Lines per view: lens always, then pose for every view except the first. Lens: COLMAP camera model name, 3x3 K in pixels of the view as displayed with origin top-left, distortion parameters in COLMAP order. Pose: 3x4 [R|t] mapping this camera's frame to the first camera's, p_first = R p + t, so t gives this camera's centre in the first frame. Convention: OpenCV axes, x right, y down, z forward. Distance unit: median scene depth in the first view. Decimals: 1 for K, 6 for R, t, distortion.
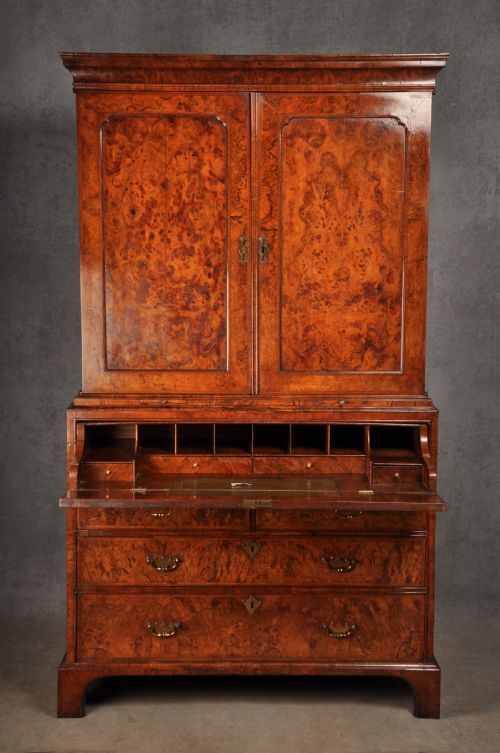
lens RADIAL K [[1239.3, 0, 250.0], [0, 1239.3, 376.5], [0, 0, 1]] dist [0.172328, 0.105327]
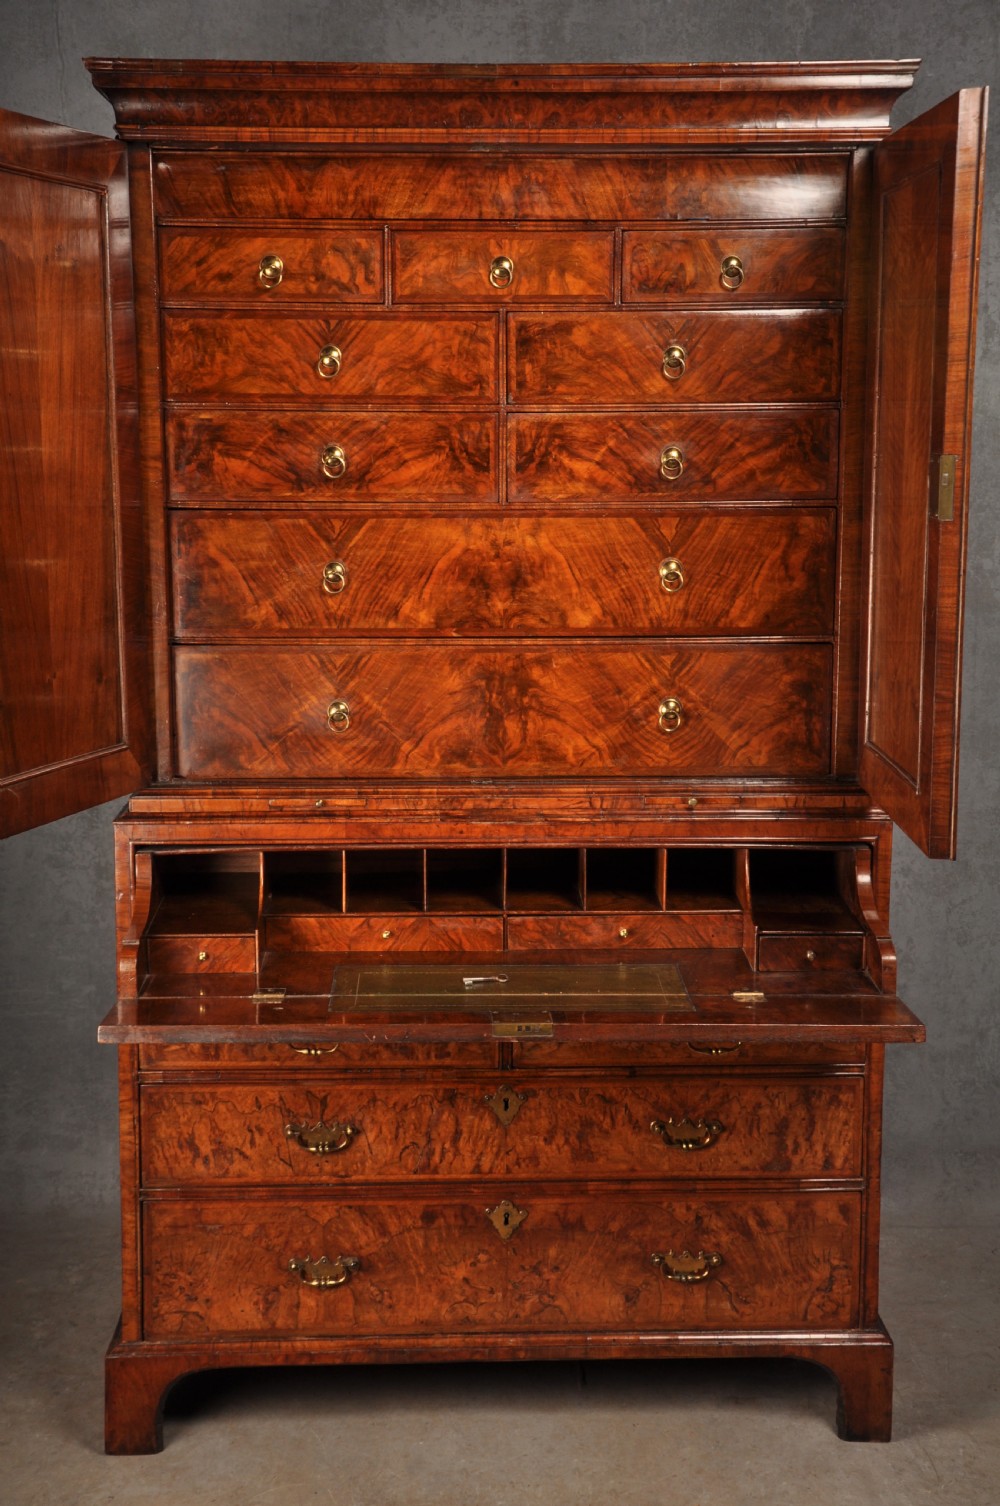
lens RADIAL K [[2124.7, 0, 500.0], [0, 2124.7, 753.0], [0, 0, 1]] dist [0.103019, 0.095988]
pose [[0.999737, -0.009313, 0.020980, -0.016398], [0.008447, 0.999124, 0.040995, -0.031333], [-0.021344, -0.040807, 0.998939, 0.181046]]
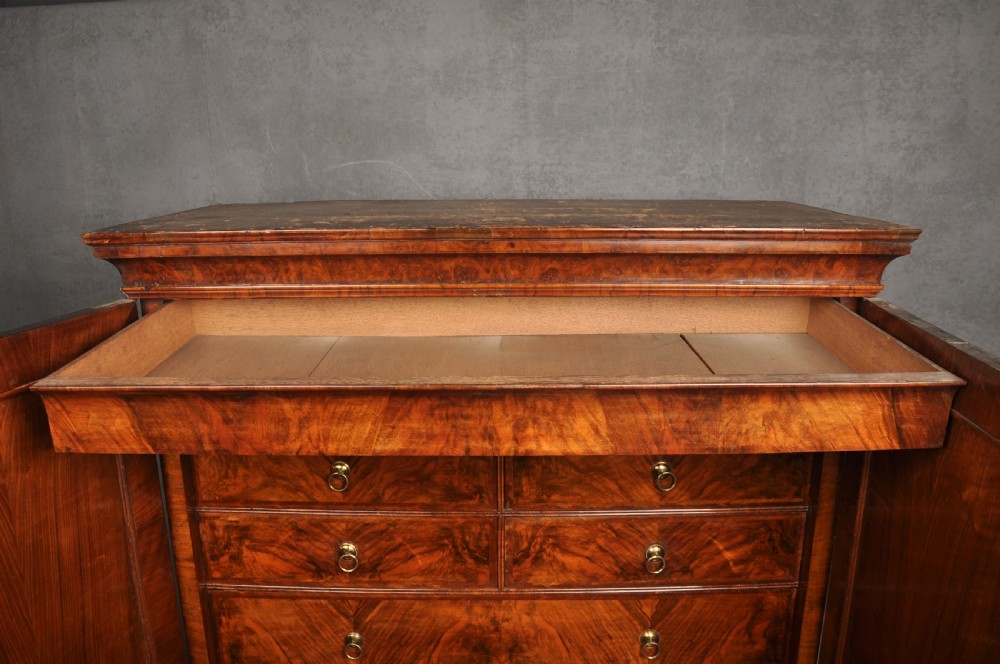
lens RADIAL K [[807.5, 0, 496.0], [0, 807.5, 353.5], [0, 0, 1]] dist [-0.144223, 0.006674]
pose [[0.999914, -0.007923, -0.010404, 0.004747], [0.009069, 0.993307, 0.115148, -0.232347], [0.009422, -0.115232, 0.993294, 0.674941]]
